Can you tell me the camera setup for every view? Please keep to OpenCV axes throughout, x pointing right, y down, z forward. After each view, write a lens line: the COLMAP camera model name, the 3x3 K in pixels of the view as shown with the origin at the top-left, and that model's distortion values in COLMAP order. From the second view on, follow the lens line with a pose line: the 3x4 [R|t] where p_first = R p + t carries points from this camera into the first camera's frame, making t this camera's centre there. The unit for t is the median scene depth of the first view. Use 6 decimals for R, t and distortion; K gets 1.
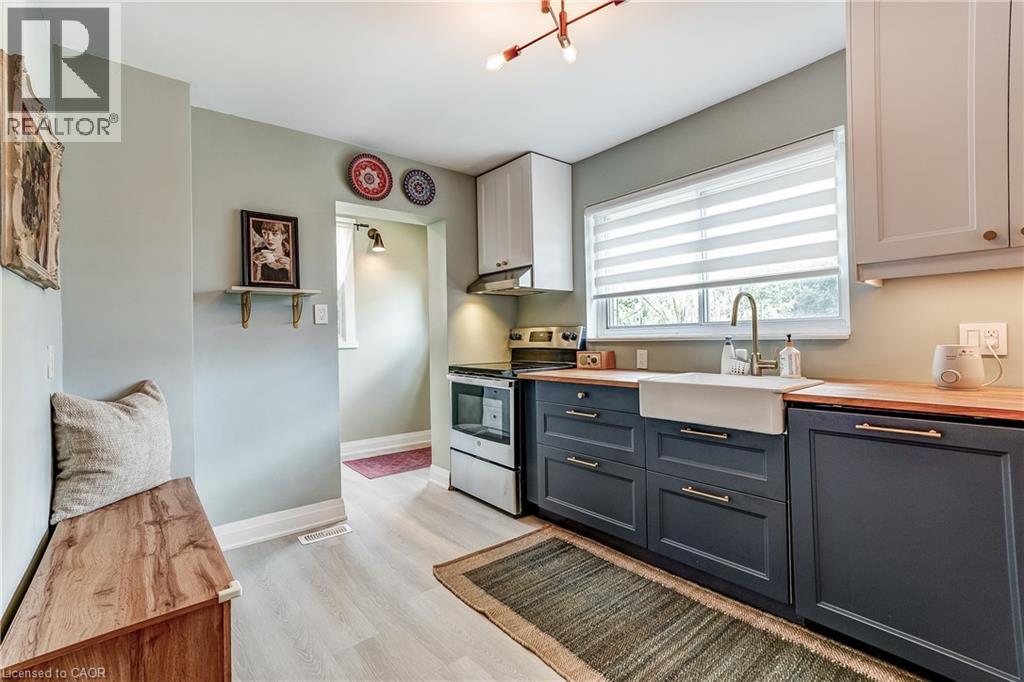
lens RADIAL K [[464.1, 0, 511.7], [0, 464.1, 337.6], [0, 0, 1]] dist [-0.044231, 0.030572]
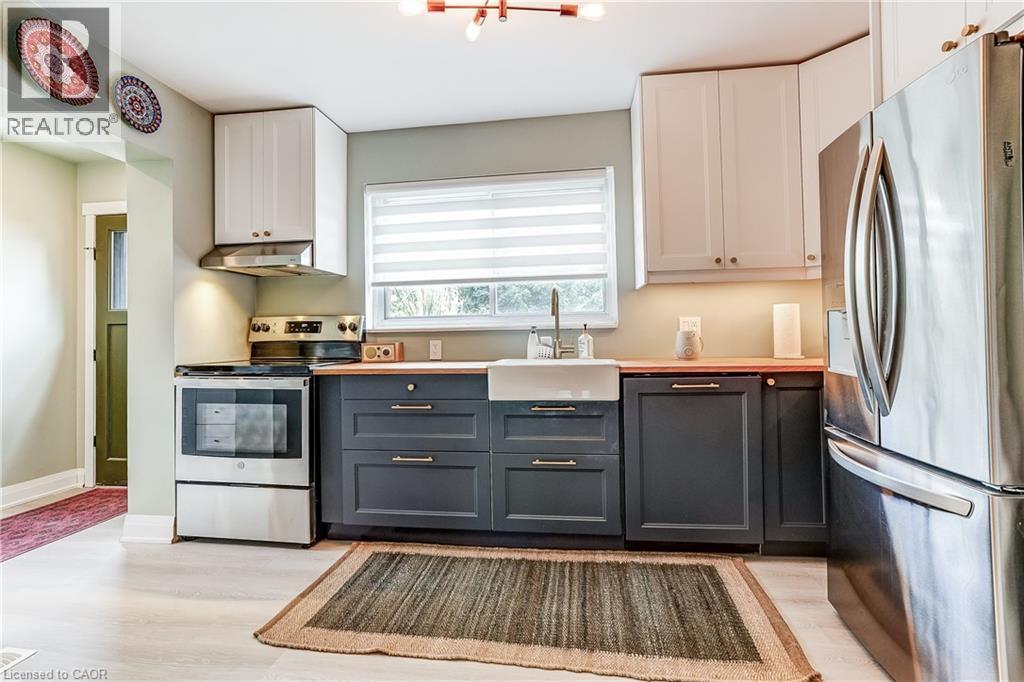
lens RADIAL K [[493.1, 0, 514.3], [0, 493.1, 328.8], [0, 0, 1]] dist [-0.017904, 0.000883]
pose [[0.731944, 0.013918, 0.681223, -0.354359], [0.001894, 0.999746, -0.022461, 0.028893], [-0.681362, 0.017731, 0.731731, 0.127997]]
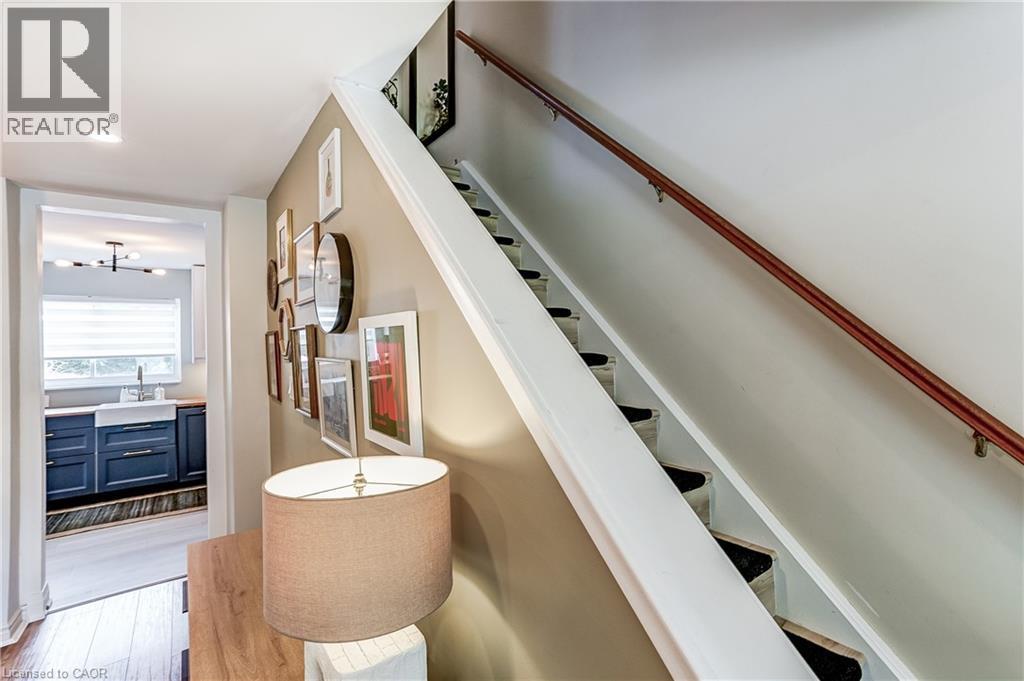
lens RADIAL K [[464.1, 0, 511.7], [0, 464.1, 337.1], [0, 0, 1]] dist [-0.044231, 0.030572]
pose [[0.060574, 0.033816, 0.997591, -1.354052], [0.015597, 0.999272, -0.034820, -0.105568], [-0.998042, 0.017669, 0.060003, -0.797625]]
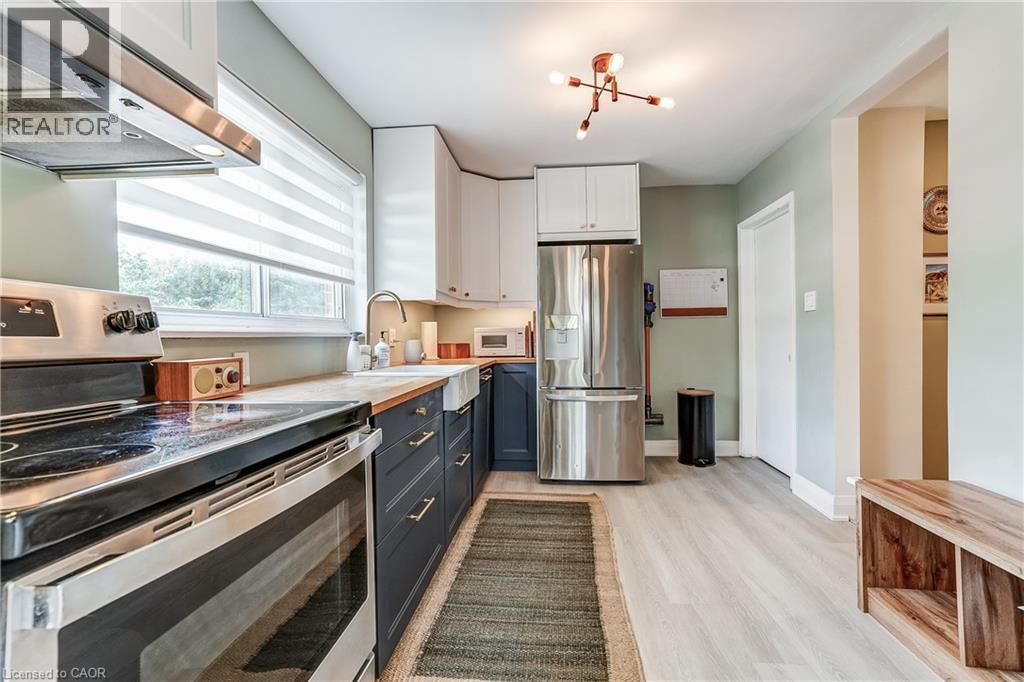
lens RADIAL K [[464.1, 0, 511.7], [0, 464.1, 337.6], [0, 0, 1]] dist [-0.044231, 0.030572]
pose [[-0.706181, 0.025513, 0.707571, -0.405141], [0.025247, 0.999622, -0.010846, 0.025214], [-0.707581, 0.010205, -0.706559, 1.313570]]
